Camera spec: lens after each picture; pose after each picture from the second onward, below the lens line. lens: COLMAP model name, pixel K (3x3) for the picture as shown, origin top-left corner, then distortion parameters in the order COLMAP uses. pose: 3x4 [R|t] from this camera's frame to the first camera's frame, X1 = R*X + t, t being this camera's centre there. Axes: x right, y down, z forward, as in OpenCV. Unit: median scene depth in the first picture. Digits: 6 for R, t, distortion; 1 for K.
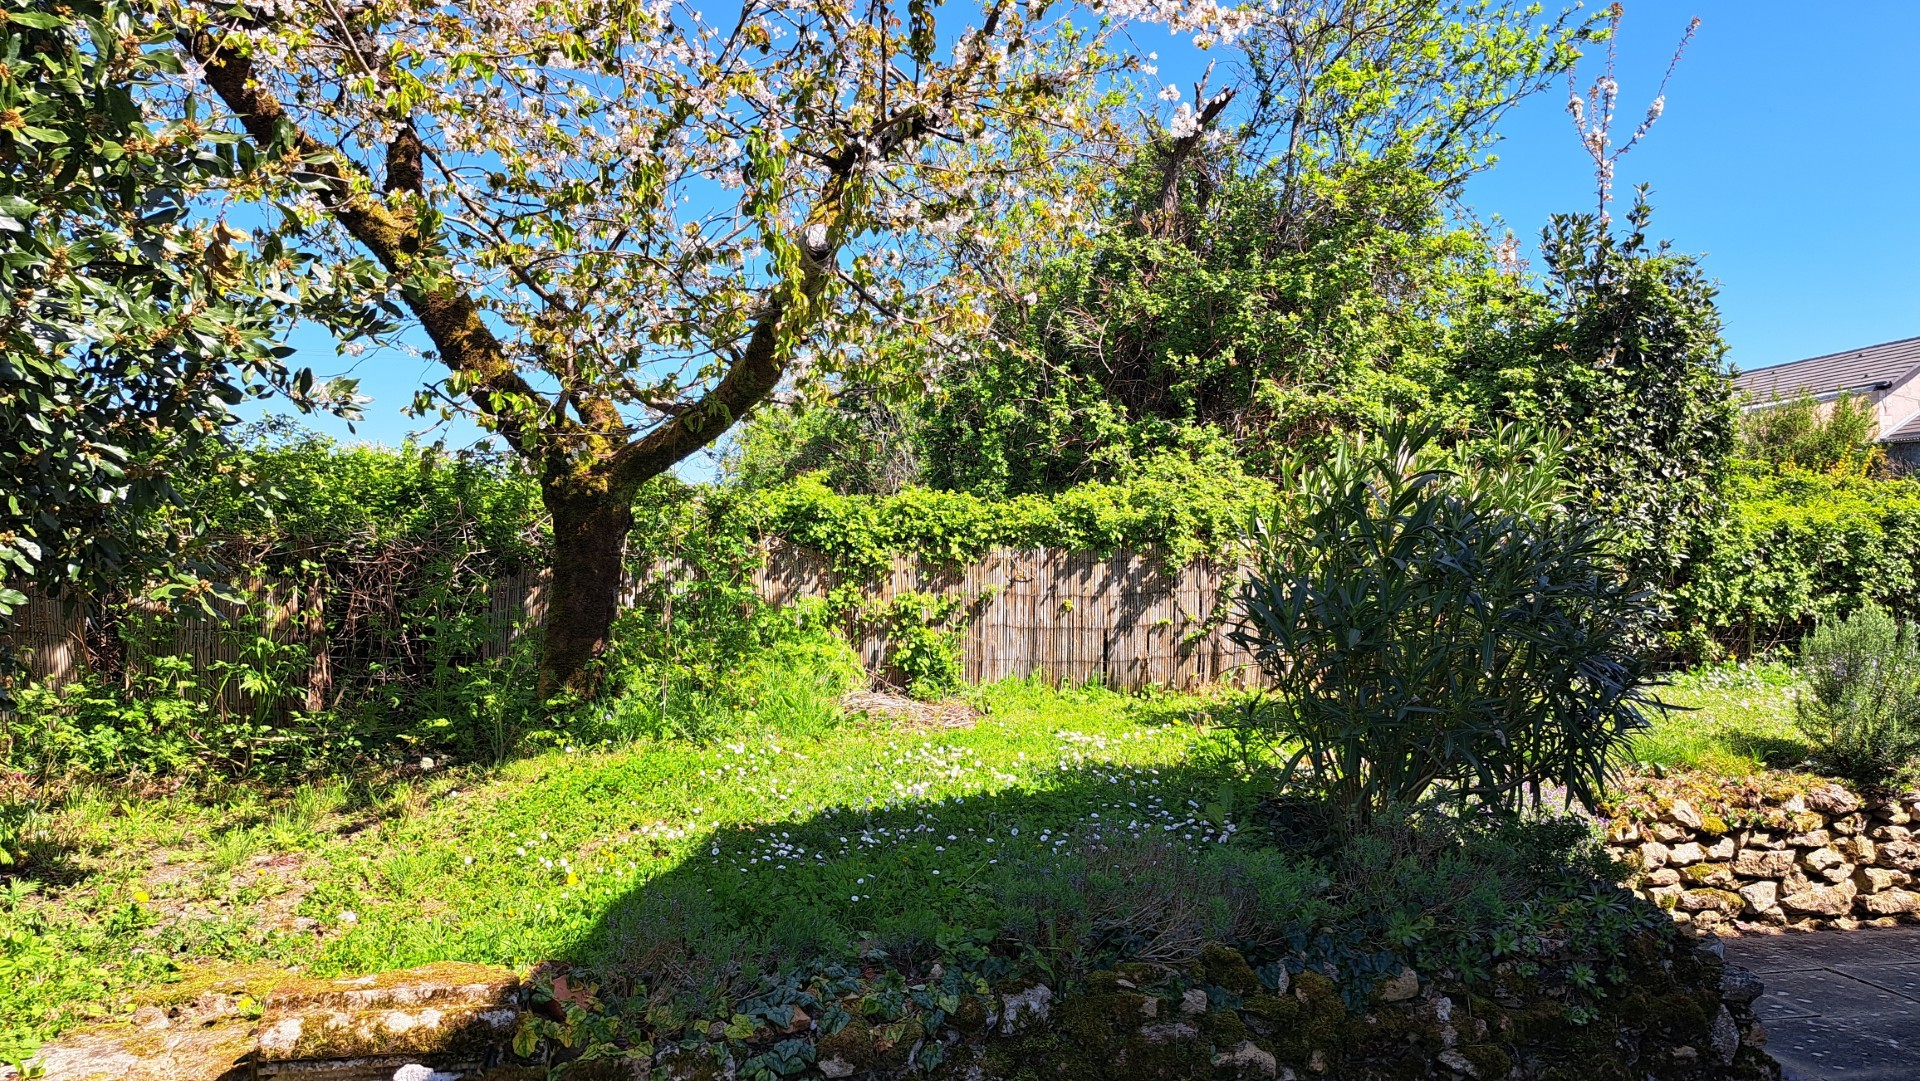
lens RADIAL K [[1380.3, 0, 985.6], [0, 1380.3, 533.0], [0, 0, 1]] dist [0.050865, -0.047262]
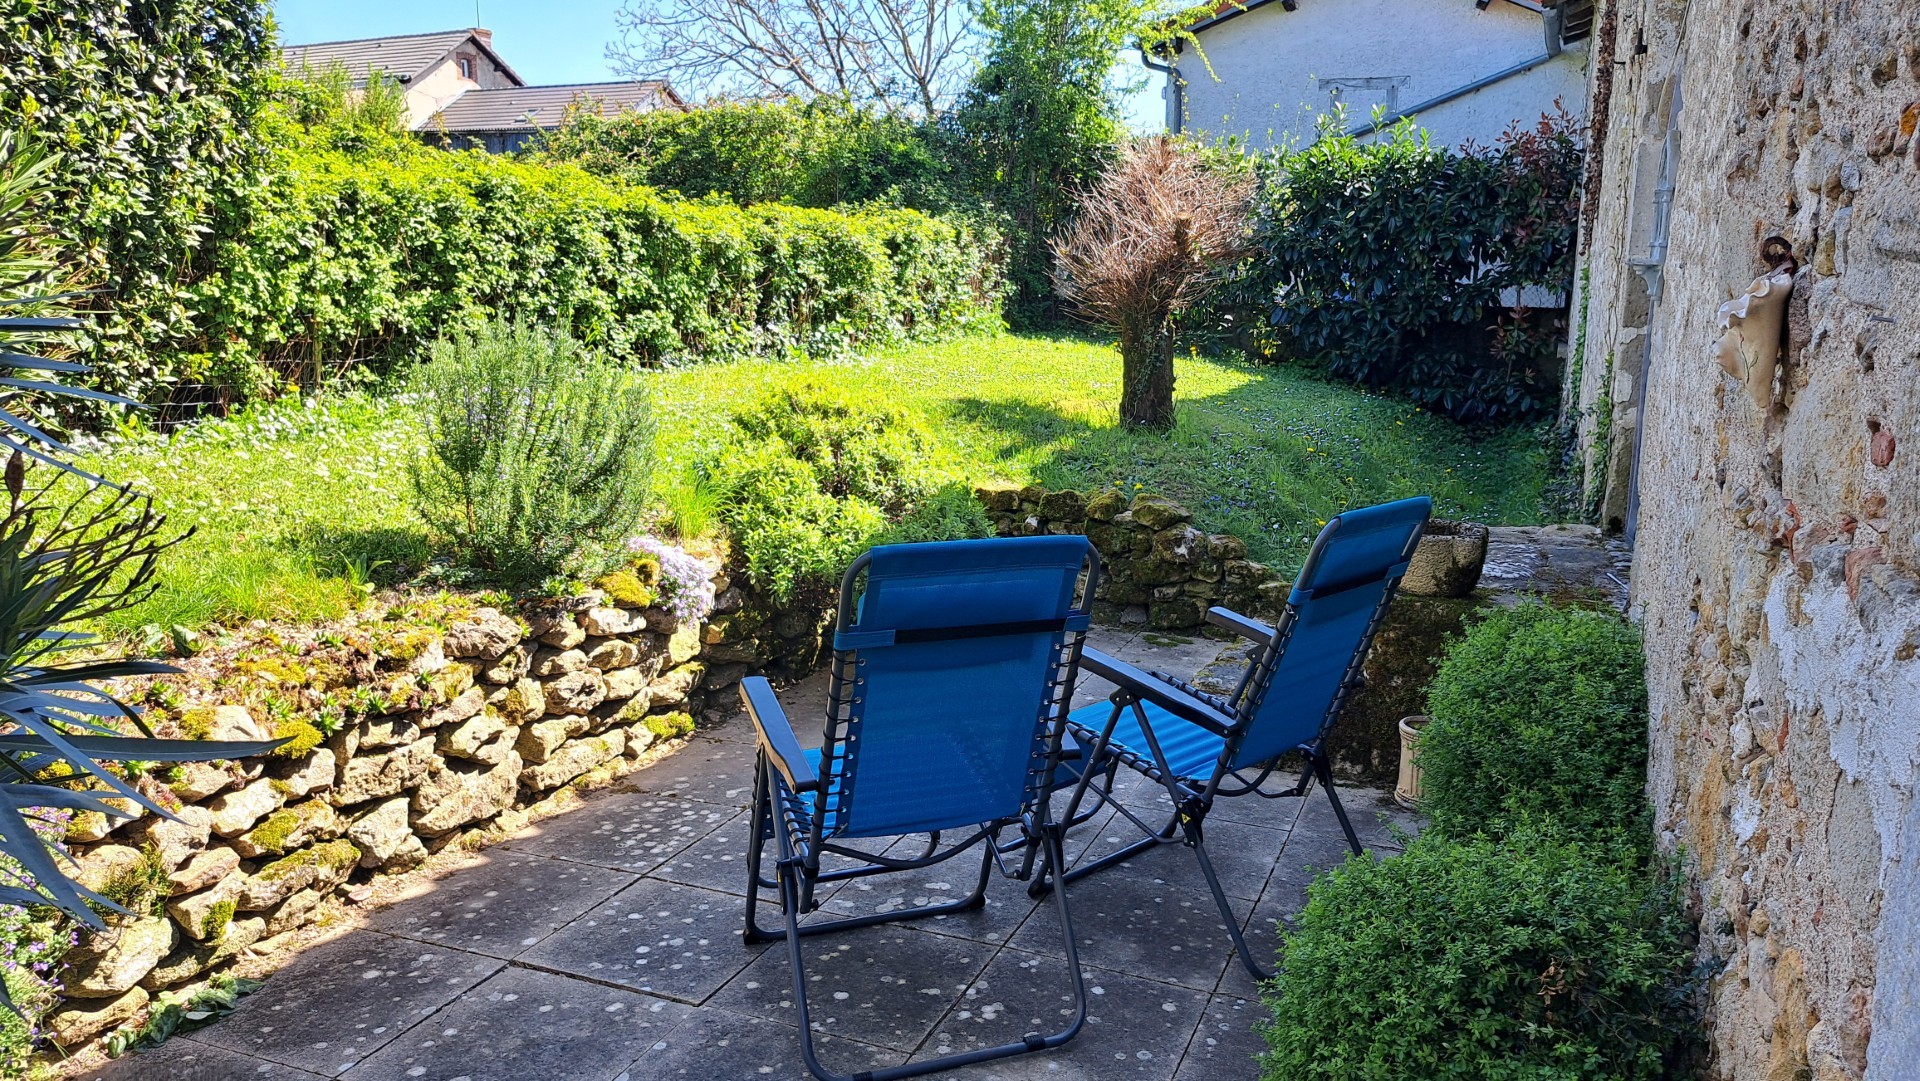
lens RADIAL K [[1380.3, 0, 985.6], [0, 1380.3, 533.0], [0, 0, 1]] dist [0.050865, -0.047262]
pose [[0.573834, -0.147955, 0.805496, 0.225198], [-0.026133, 0.979737, 0.198577, 0.020183], [-0.818554, -0.135000, 0.558340, 0.439003]]
